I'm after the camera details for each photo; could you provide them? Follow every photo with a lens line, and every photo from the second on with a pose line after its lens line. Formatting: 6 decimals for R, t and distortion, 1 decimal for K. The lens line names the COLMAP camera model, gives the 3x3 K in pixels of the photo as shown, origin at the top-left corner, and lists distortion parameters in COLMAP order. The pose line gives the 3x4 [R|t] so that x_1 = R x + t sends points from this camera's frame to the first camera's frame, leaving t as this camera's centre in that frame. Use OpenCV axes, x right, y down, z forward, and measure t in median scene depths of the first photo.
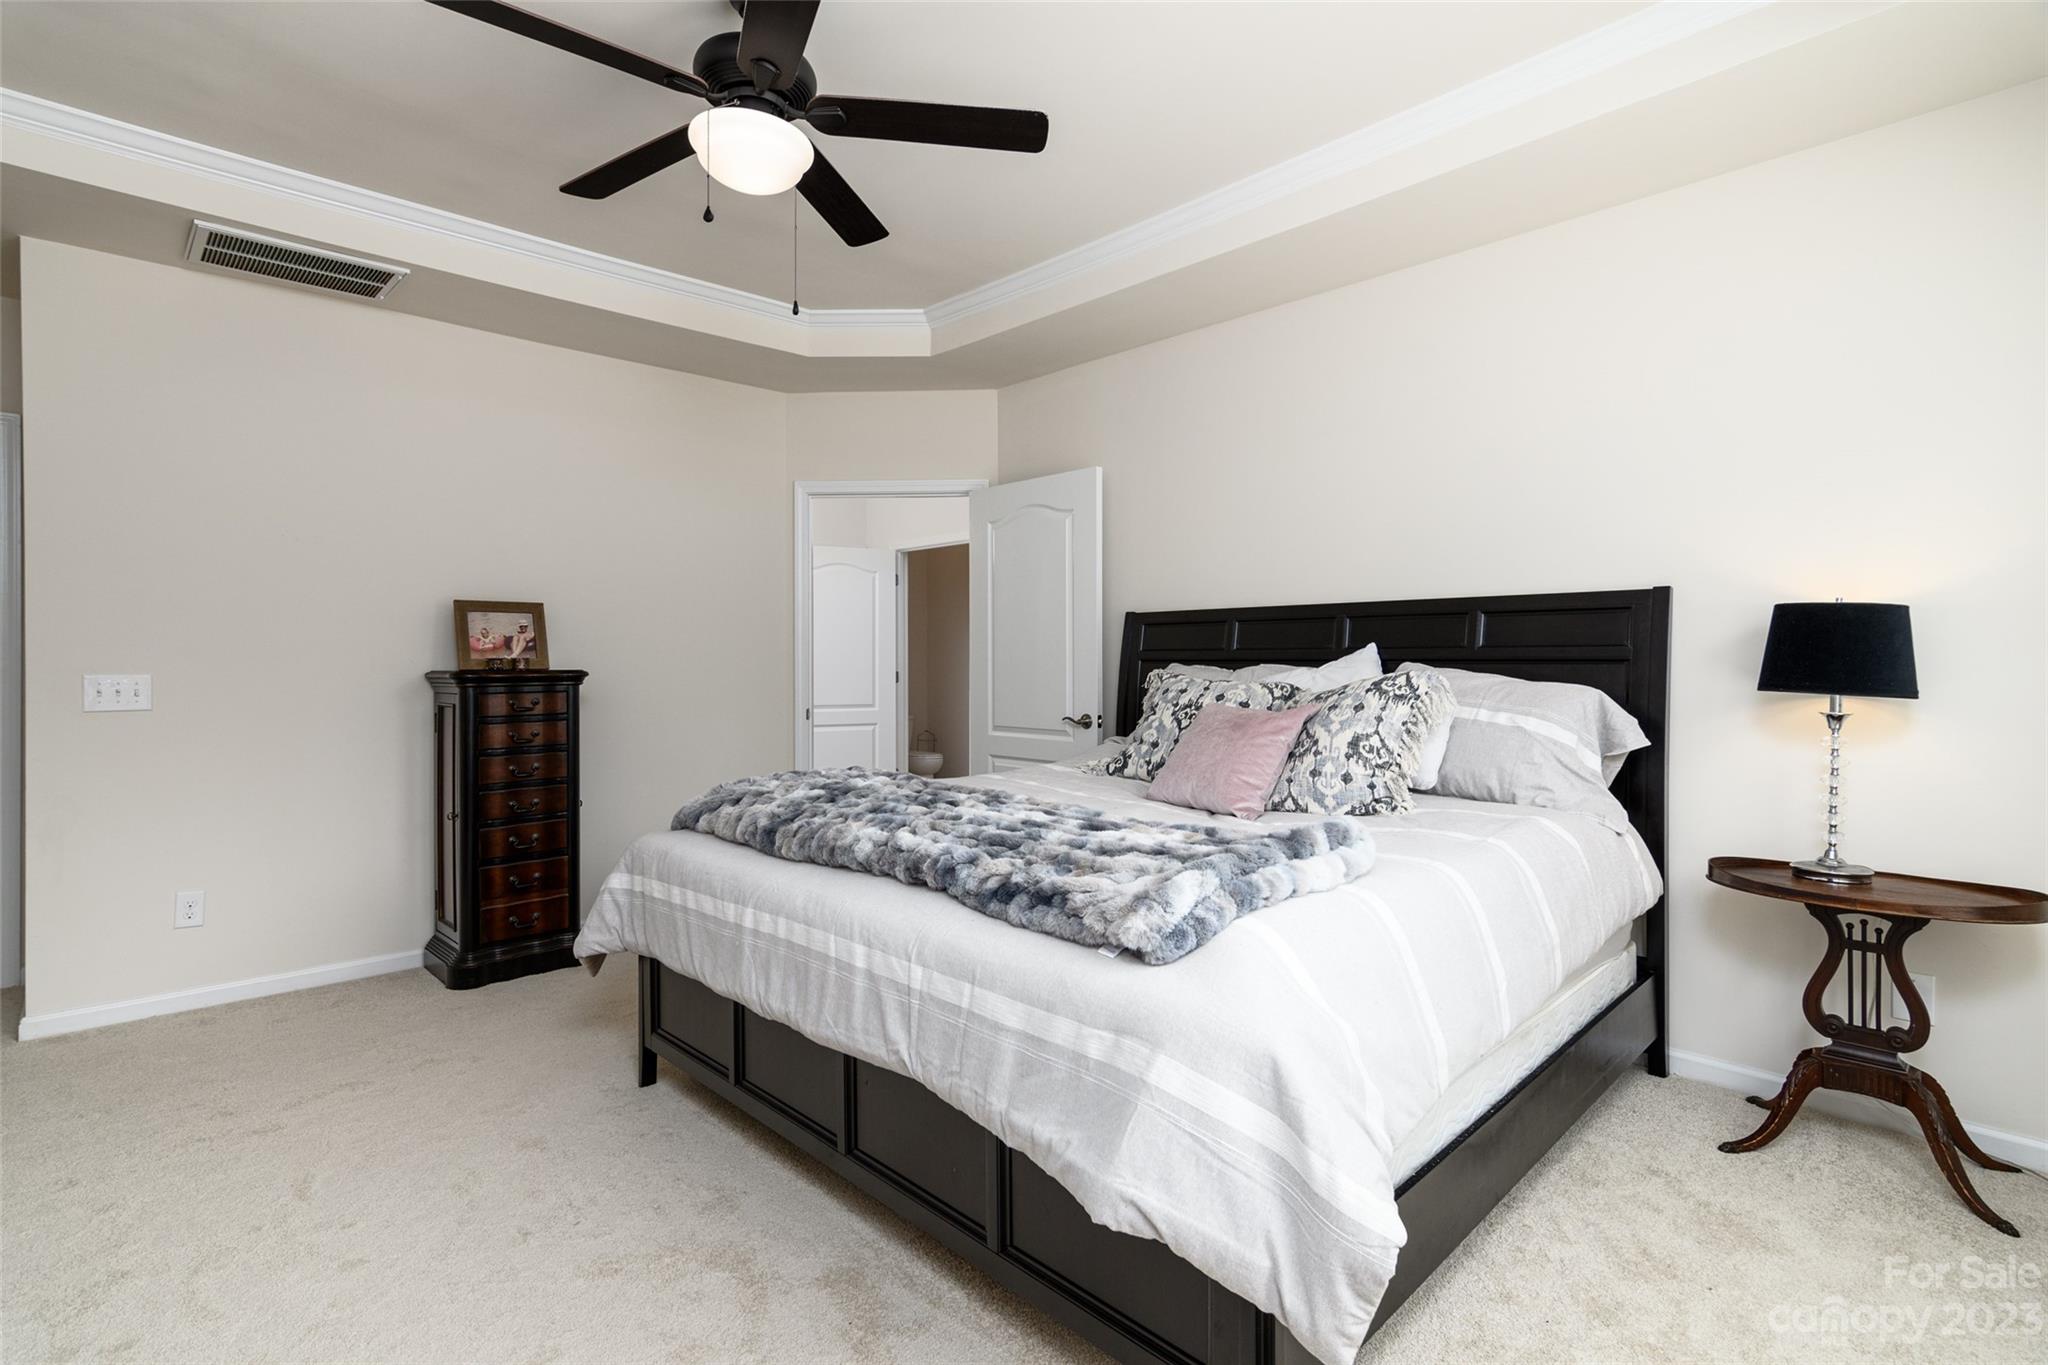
lens RADIAL K [[980.6, 0, 1011.2], [0, 980.6, 670.5], [0, 0, 1]] dist [0.002444, 0.001364]
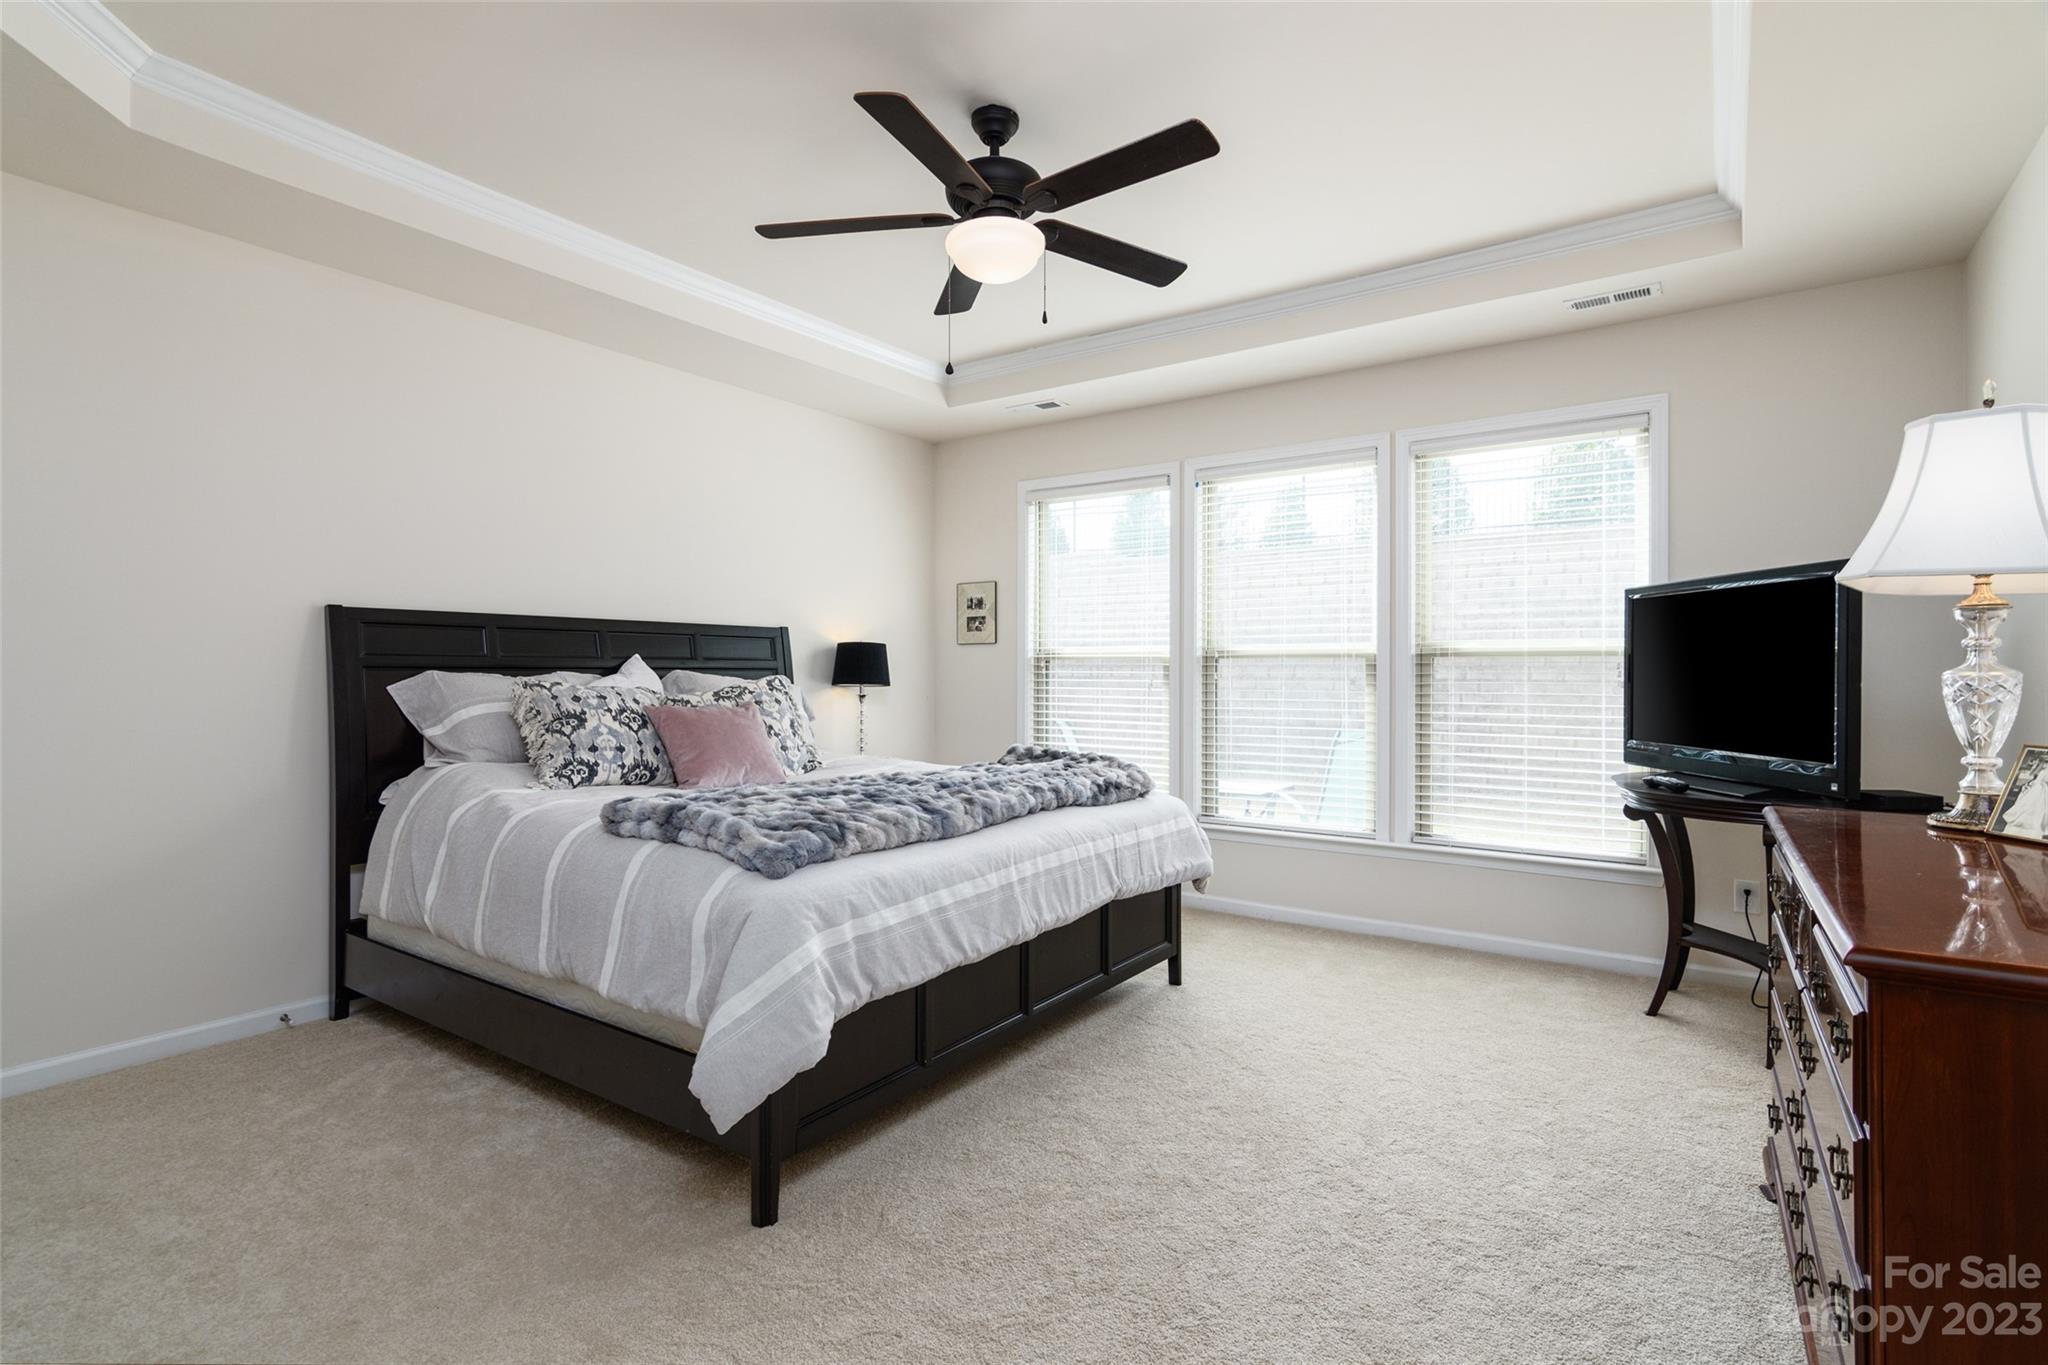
lens RADIAL K [[980.6, 0, 1011.2], [0, 980.6, 670.5], [0, 0, 1]] dist [0.002444, 0.001364]
pose [[-0.184965, 0.000526, 0.982745, -1.288649], [0.008019, 0.999967, 0.000974, -0.006887], [-0.982712, 0.008060, -0.184964, 1.061010]]
